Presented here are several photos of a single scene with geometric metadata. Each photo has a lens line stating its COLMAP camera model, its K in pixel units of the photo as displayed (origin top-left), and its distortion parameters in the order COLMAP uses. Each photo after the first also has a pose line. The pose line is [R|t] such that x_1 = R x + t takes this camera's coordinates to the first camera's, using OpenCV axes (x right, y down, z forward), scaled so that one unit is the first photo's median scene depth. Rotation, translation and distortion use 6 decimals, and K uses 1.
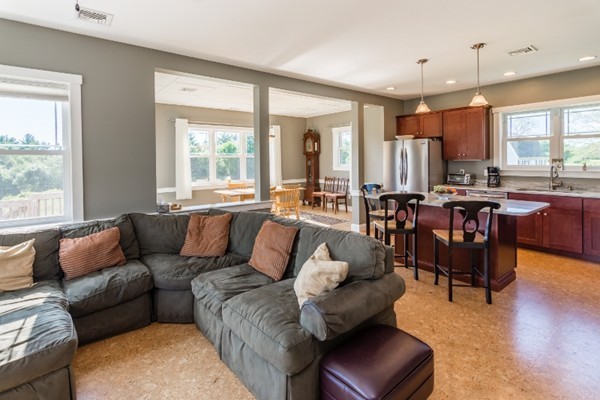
lens RADIAL K [[292.2, 0, 297.5], [0, 292.2, 165.8], [0, 0, 1]] dist [0.000101, -0.000259]
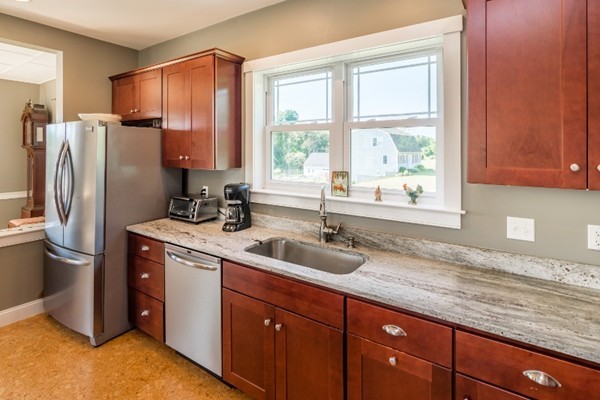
lens RADIAL K [[308.0, 0, 298.0], [0, 308.0, 150.2], [0, 0, 1]] dist [0.004201, 0.000698]
pose [[0.954078, 0.012697, 0.299288, 0.604354], [-0.005754, 0.999694, -0.024065, -0.040286], [-0.299501, 0.021238, 0.953859, 0.492057]]
